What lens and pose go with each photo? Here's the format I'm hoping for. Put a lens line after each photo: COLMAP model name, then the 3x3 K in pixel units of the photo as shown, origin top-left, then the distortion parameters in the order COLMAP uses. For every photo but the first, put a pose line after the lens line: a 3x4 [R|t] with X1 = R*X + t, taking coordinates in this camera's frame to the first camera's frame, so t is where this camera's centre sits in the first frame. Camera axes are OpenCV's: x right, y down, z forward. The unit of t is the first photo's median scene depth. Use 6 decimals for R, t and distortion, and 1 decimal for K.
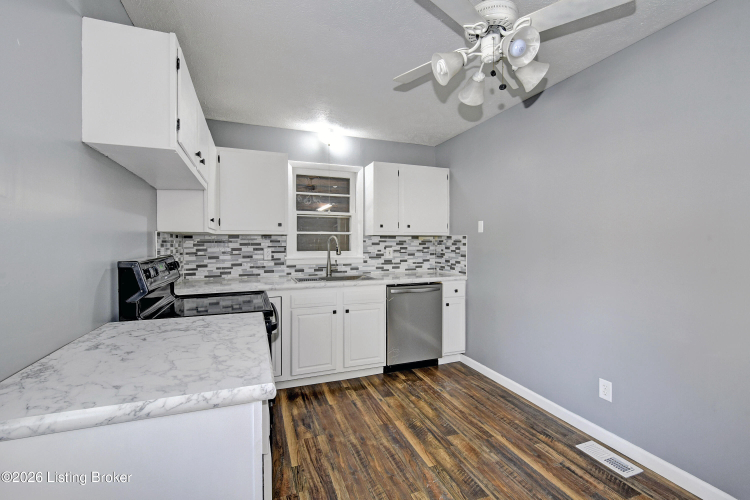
lens RADIAL K [[325.7, 0, 363.8], [0, 325.7, 246.0], [0, 0, 1]] dist [-0.001781, -0.001211]
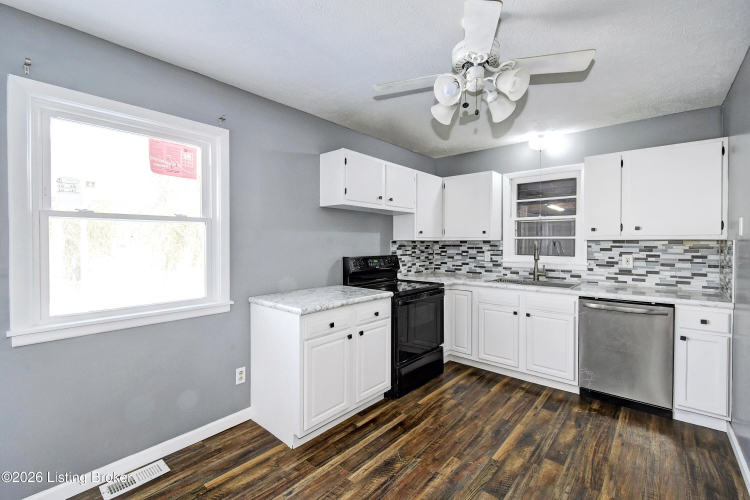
lens RADIAL K [[325.7, 0, 382.6], [0, 325.7, 245.6], [0, 0, 1]] dist [-0.001781, -0.001211]
pose [[0.488440, 0.011497, -0.872522, 0.578937], [-0.009697, 0.999923, 0.007747, -0.021319], [0.872543, 0.004677, 0.488514, 0.089206]]
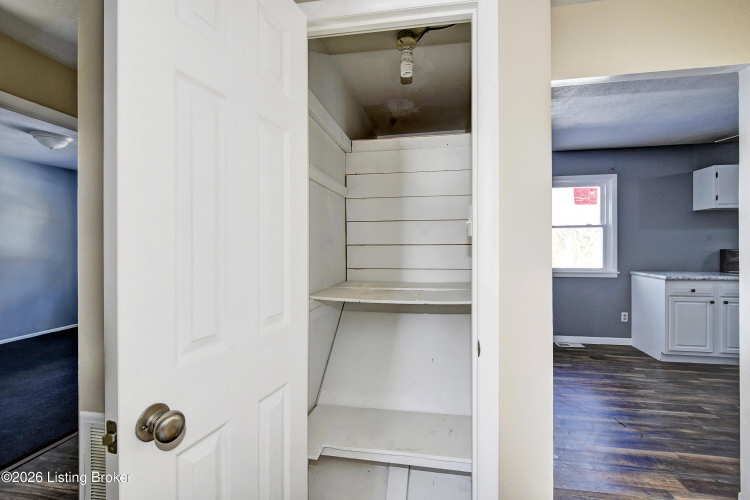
lens RADIAL K [[325.7, 0, 377.0], [0, 325.7, 244.2], [0, 0, 1]] dist [-0.001781, -0.001211]
pose [[-0.528250, 0.004467, -0.849077, 2.131508], [-0.002536, 0.999973, 0.006839, 0.019485], [0.849085, 0.005766, -0.528225, -0.049106]]
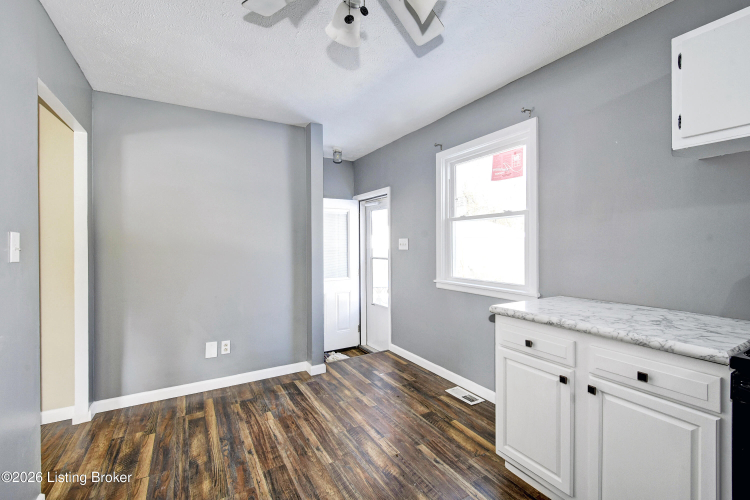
lens RADIAL K [[325.7, 0, 365.5], [0, 325.7, 240.6], [0, 0, 1]] dist [-0.001781, -0.001211]
pose [[-0.986820, 0.008443, -0.161604, -0.072069], [0.007464, 0.999950, 0.006660, 0.000716], [0.161652, 0.005366, -0.986833, 1.486318]]
